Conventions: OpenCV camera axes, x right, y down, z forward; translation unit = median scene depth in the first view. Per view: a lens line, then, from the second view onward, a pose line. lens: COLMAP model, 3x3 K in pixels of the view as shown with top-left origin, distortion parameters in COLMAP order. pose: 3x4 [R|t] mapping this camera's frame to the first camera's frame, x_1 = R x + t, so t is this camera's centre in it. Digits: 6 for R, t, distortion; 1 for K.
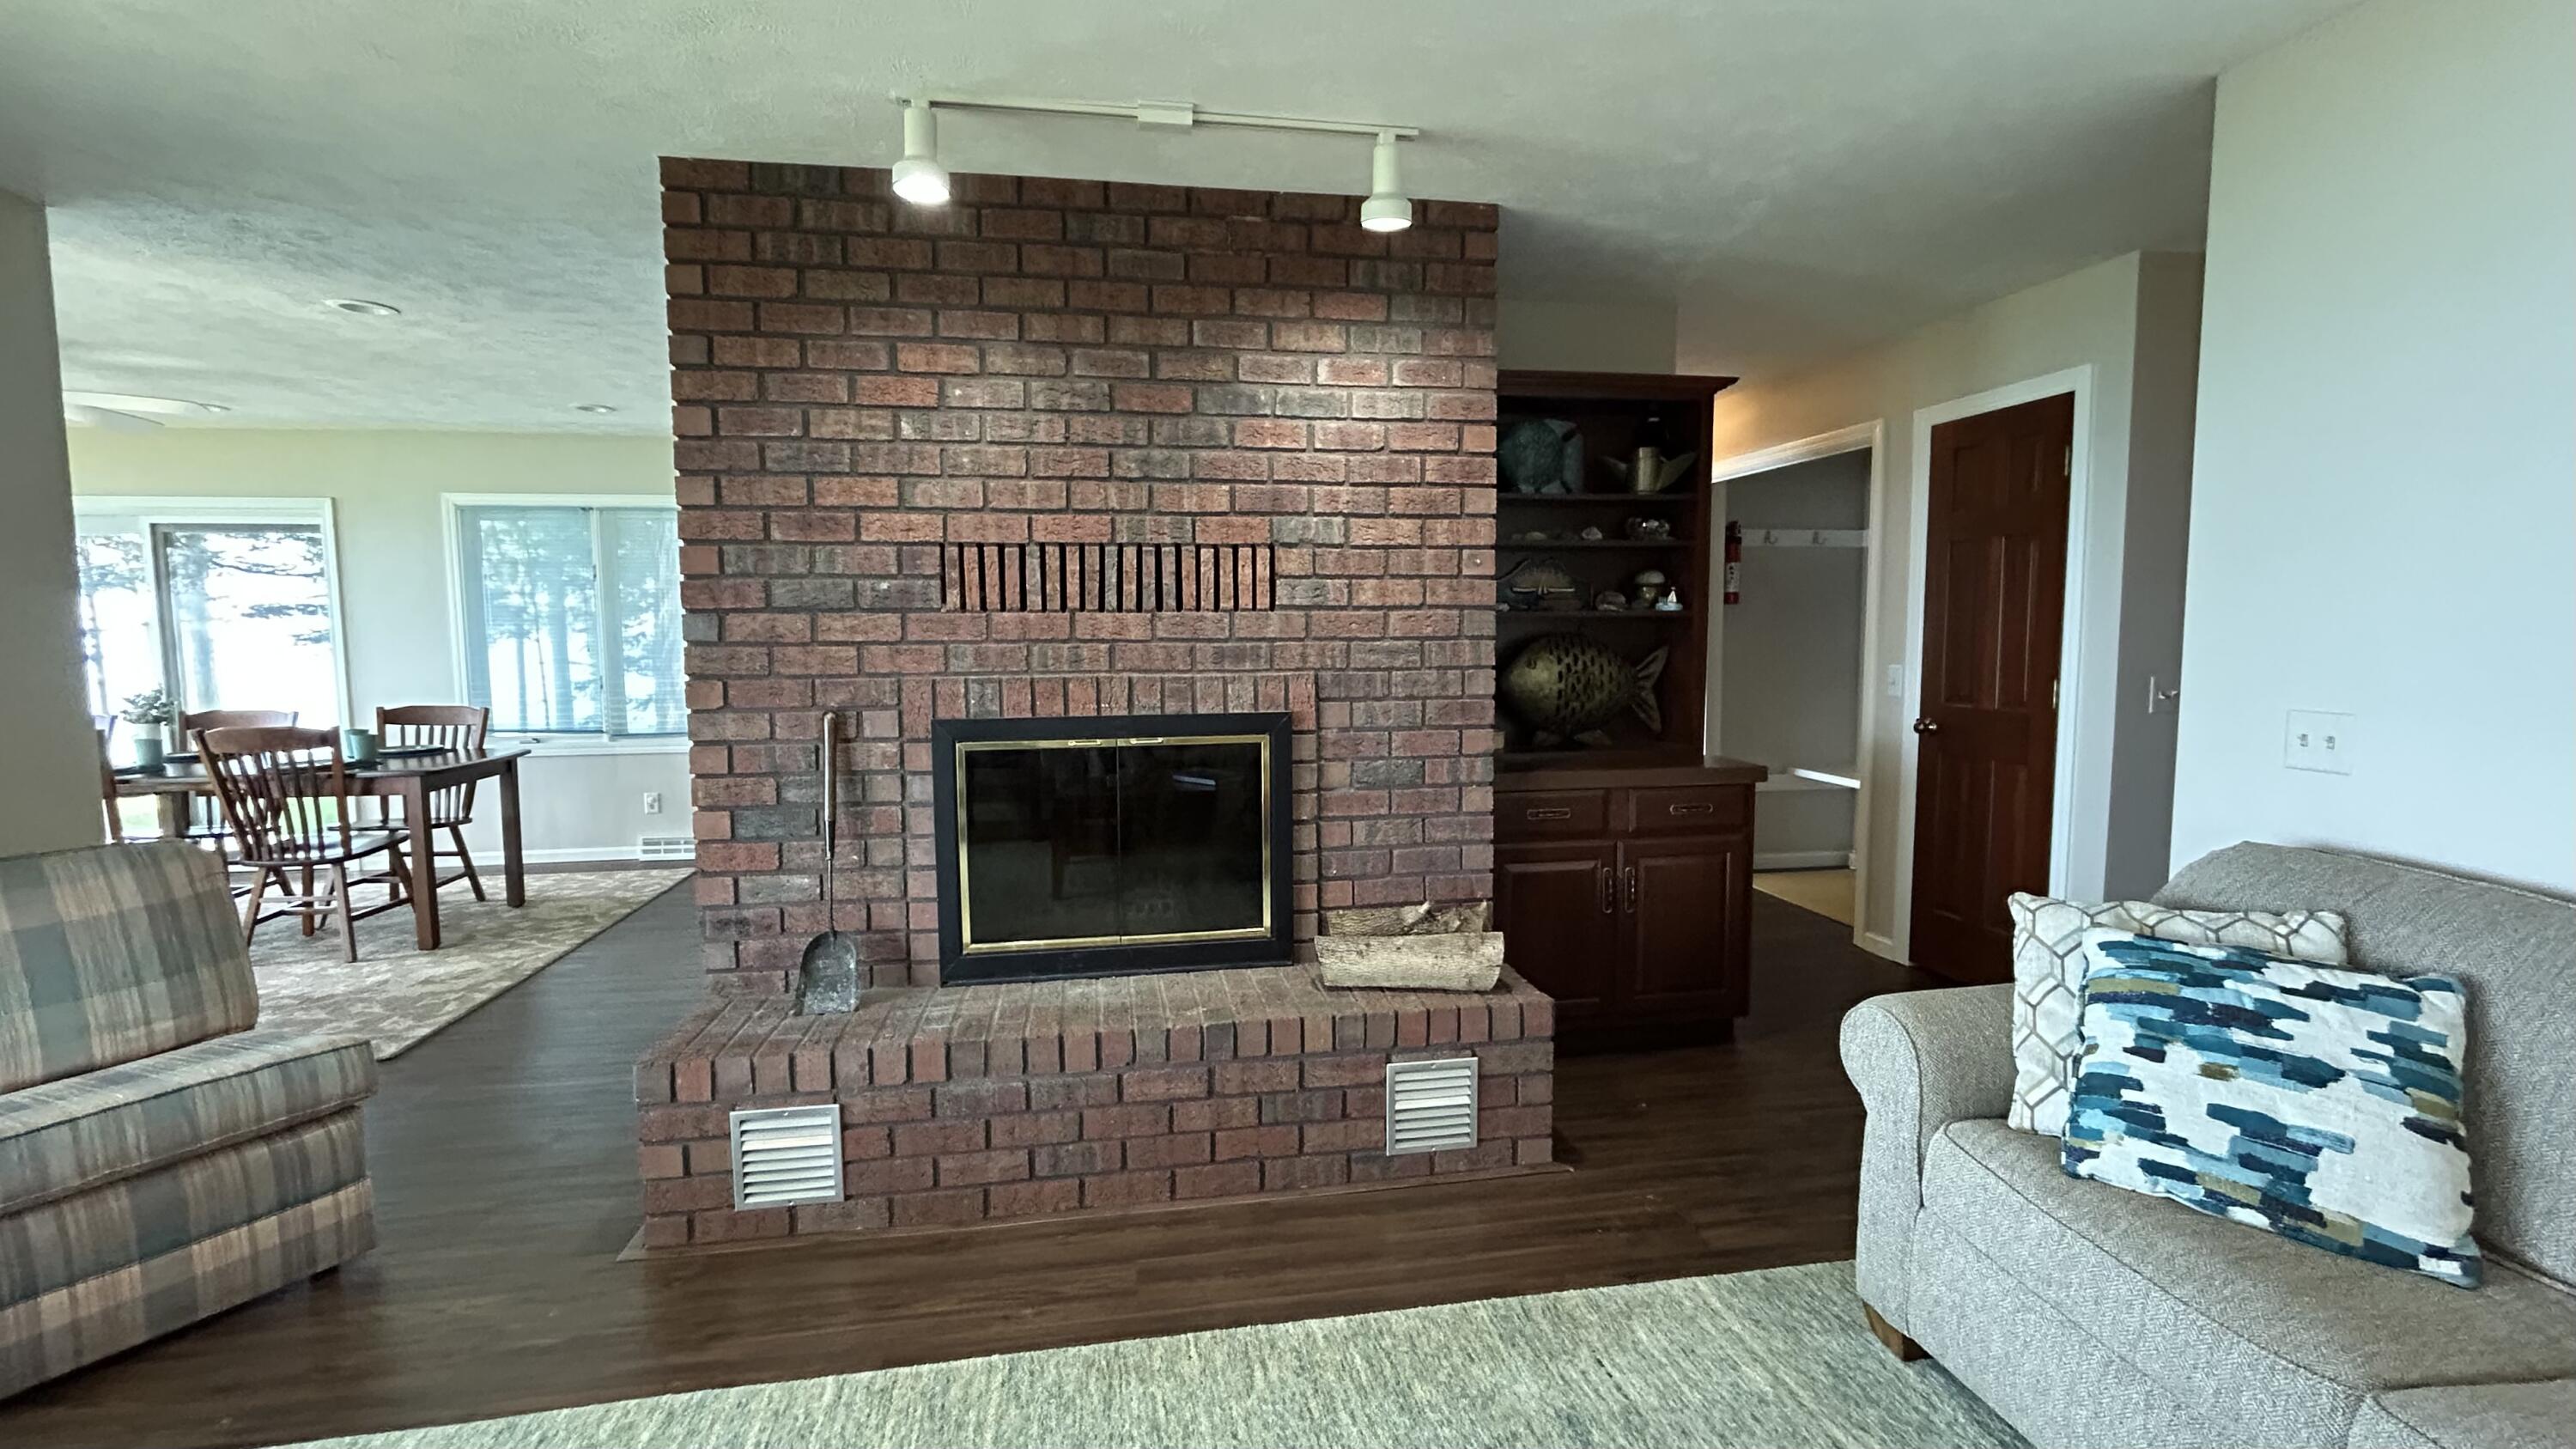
lens RADIAL K [[1098.6, 0, 1271.0], [0, 1098.6, 725.2], [0, 0, 1]] dist [-0.004038, 0.004841]
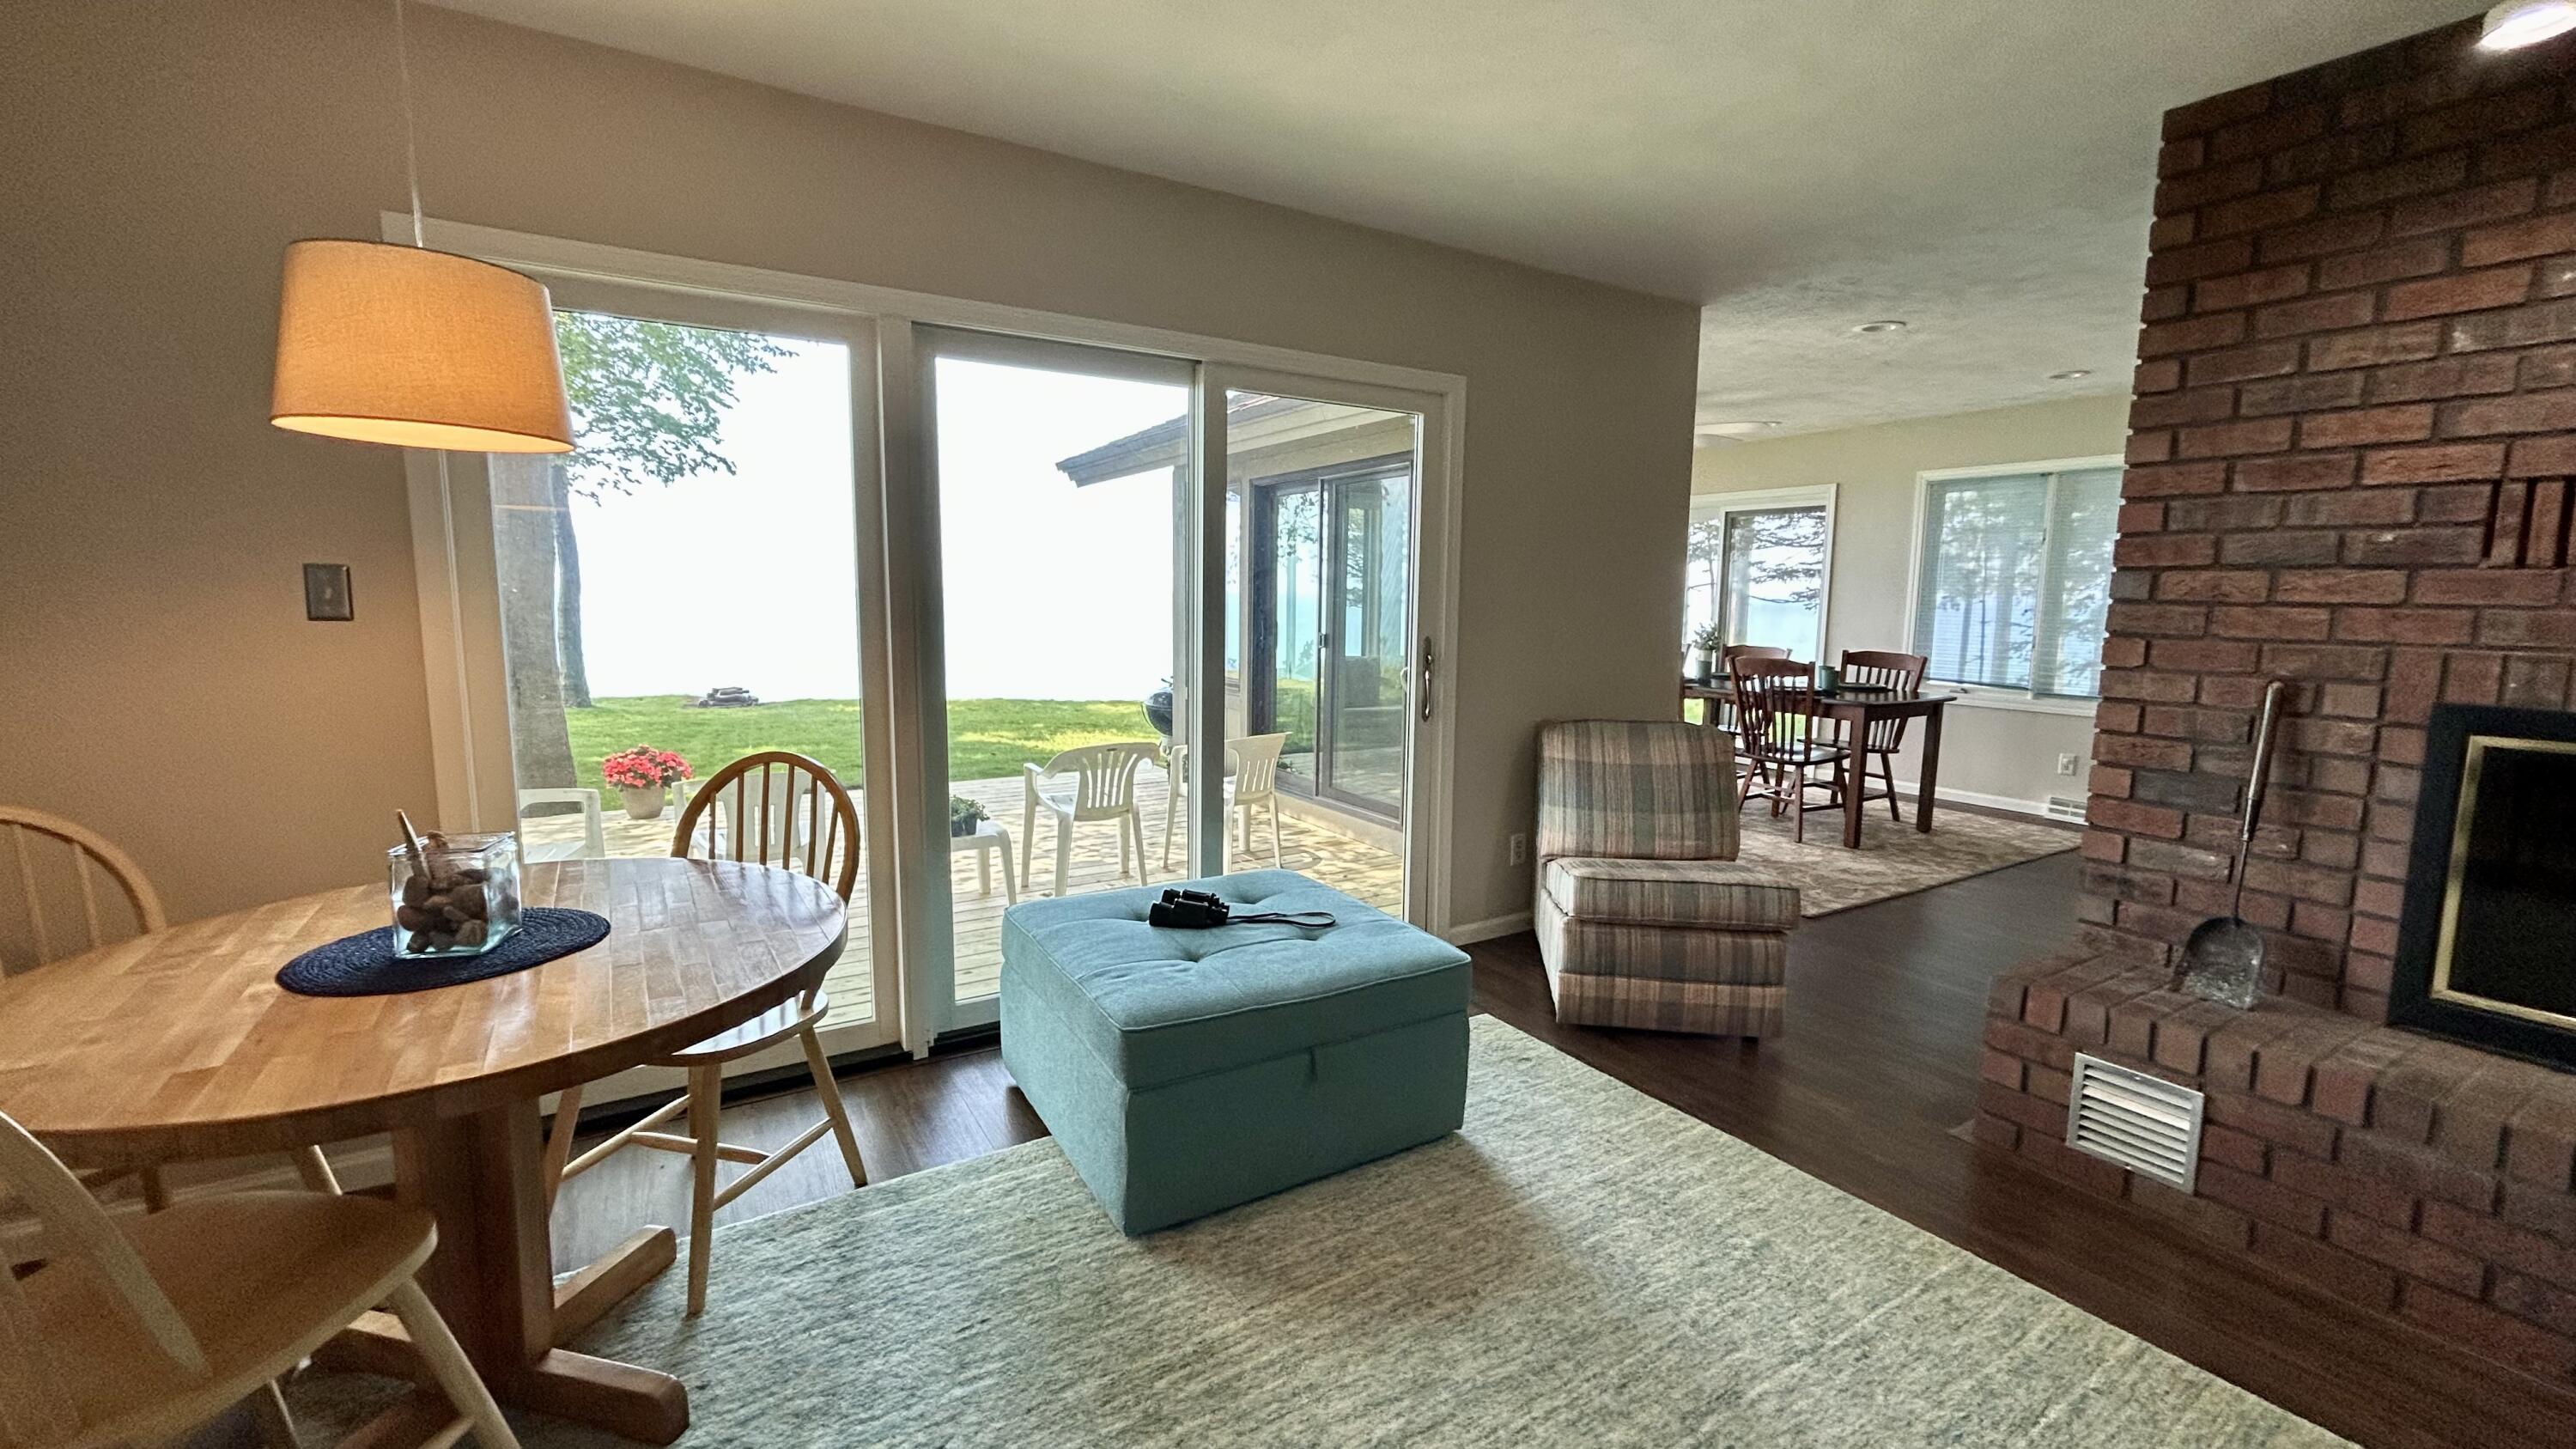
lens RADIAL K [[1098.6, 0, 1271.0], [0, 1098.6, 725.2], [0, 0, 1]] dist [-0.004038, 0.004841]
pose [[0.387254, 0.122286, -0.913828, 0.101763], [-0.097144, 0.991060, 0.091454, 0.020885], [0.916841, 0.053357, 0.395671, -0.104039]]
